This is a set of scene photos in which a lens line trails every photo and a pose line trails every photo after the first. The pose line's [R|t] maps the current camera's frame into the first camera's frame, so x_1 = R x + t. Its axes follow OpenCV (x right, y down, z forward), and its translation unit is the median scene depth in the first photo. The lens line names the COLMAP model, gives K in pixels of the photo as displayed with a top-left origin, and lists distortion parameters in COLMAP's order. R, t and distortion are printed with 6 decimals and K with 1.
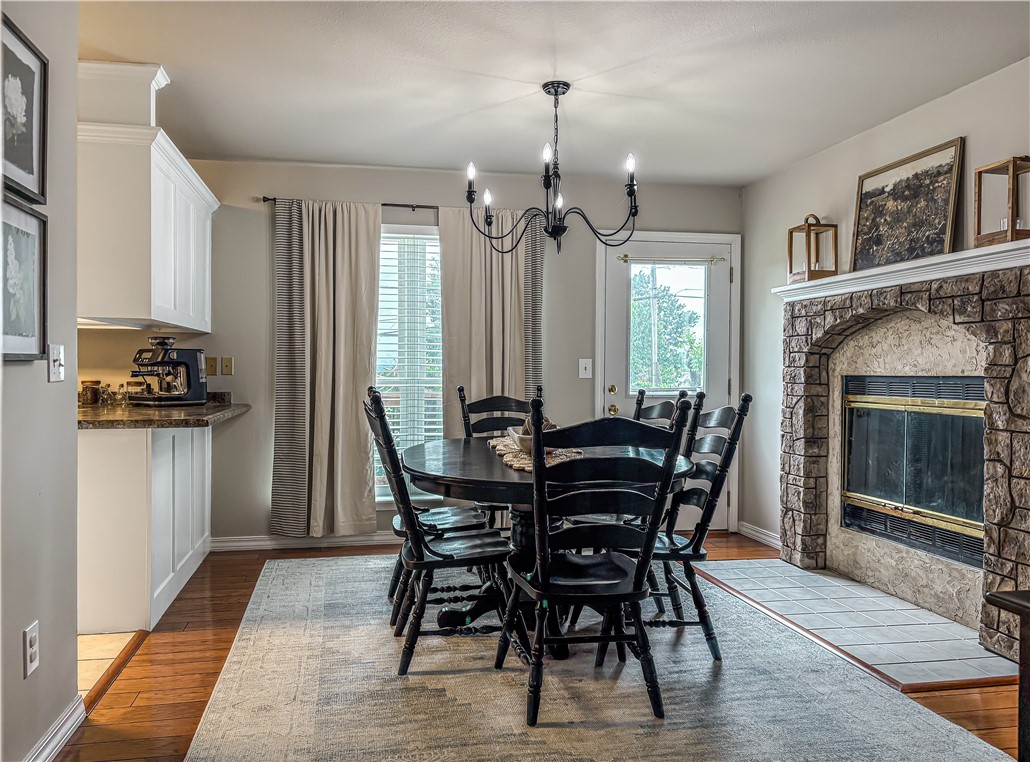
lens RADIAL K [[793.4, 0, 509.6], [0, 793.4, 379.7], [0, 0, 1]] dist [0.039116, -0.042525]
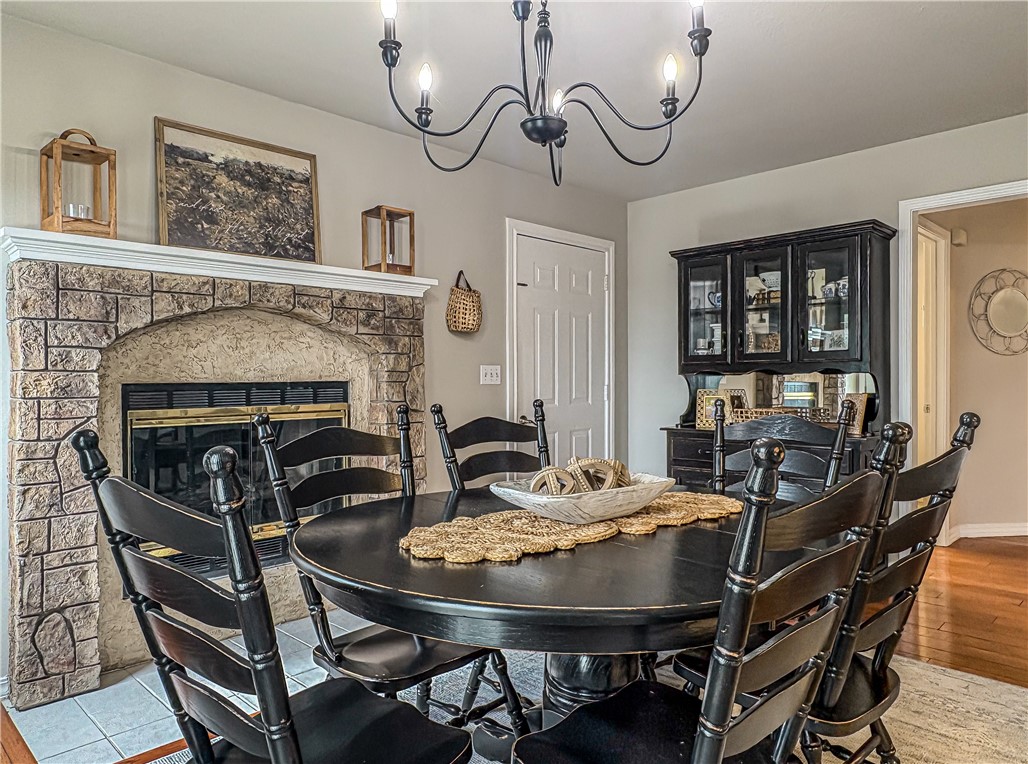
lens RADIAL K [[709.9, 0, 513.6], [0, 709.9, 382.7], [0, 0, 1]] dist [-0.006261, -0.001727]
pose [[-0.568266, -0.005860, 0.822824, -0.323936], [0.012784, 0.999791, 0.015950, -0.013094], [-0.822745, 0.019583, -0.568073, 1.196970]]
